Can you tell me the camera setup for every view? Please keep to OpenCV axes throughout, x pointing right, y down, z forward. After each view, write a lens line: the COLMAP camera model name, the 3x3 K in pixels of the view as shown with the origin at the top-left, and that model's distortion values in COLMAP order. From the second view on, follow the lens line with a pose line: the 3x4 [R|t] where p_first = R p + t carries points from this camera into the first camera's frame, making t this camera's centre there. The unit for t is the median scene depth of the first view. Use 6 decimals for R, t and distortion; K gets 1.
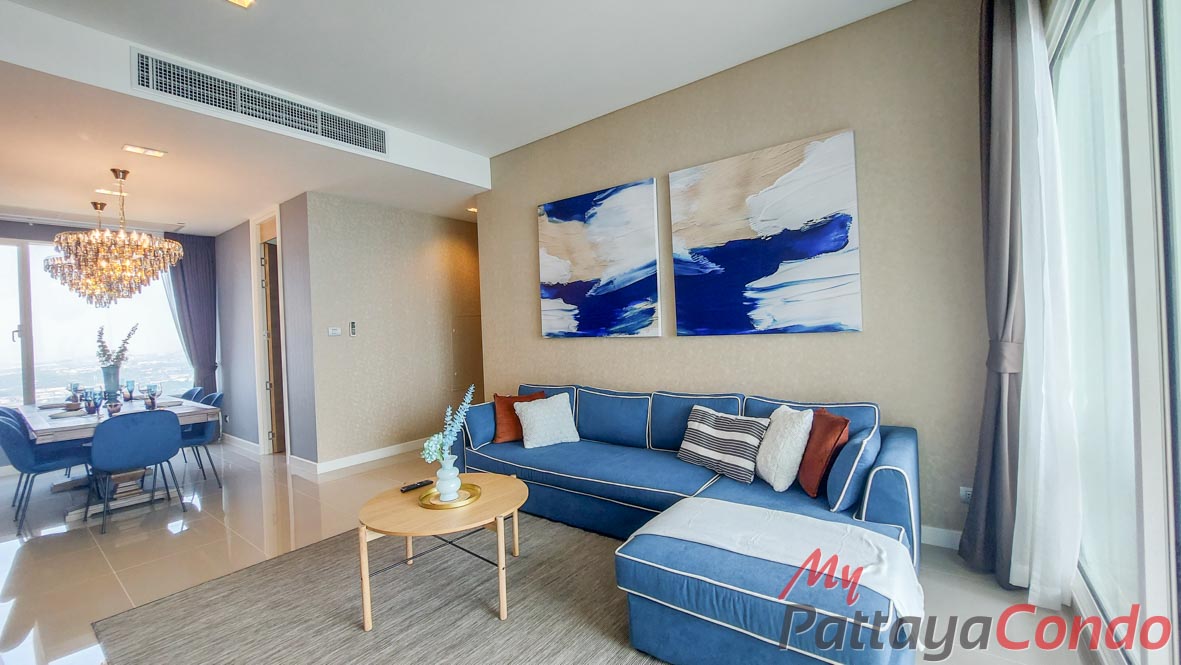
lens RADIAL K [[469.5, 0, 598.5], [0, 469.5, 332.2], [0, 0, 1]] dist [-0.017053, 0.000298]
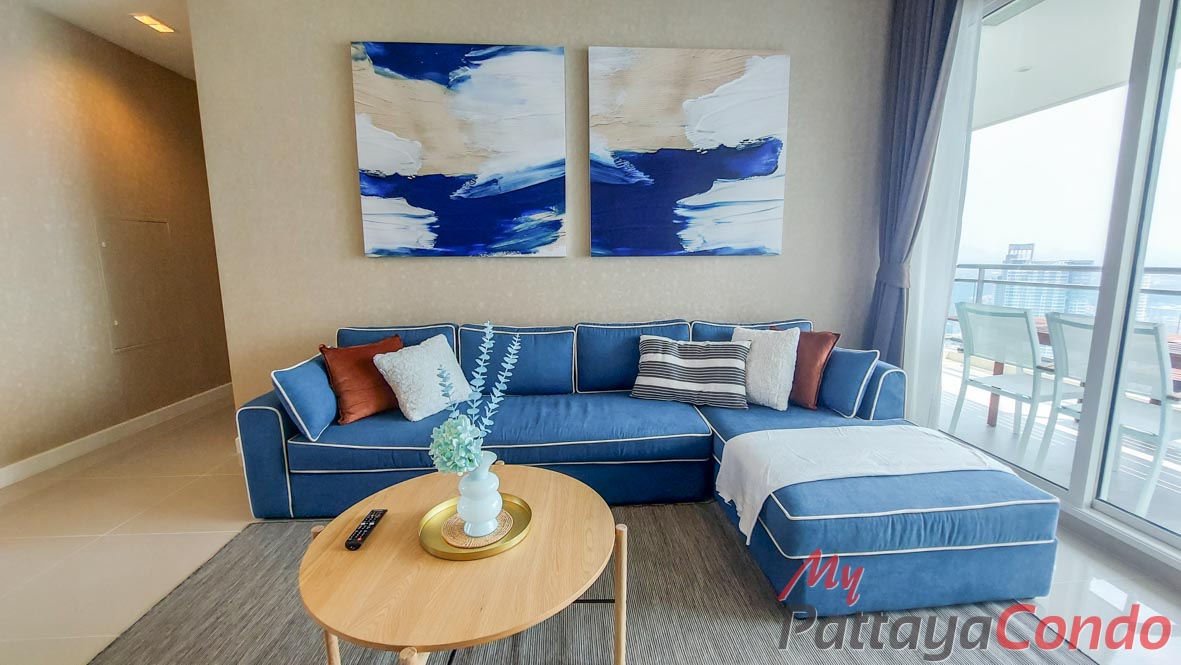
lens RADIAL K [[469.5, 0, 596.1], [0, 469.5, 332.1], [0, 0, 1]] dist [-0.017053, 0.000298]
pose [[0.762655, -0.072479, 0.642731, -0.385977], [-0.015947, 0.991293, 0.130707, 0.033296], [-0.646608, -0.109934, 0.754859, 0.358225]]
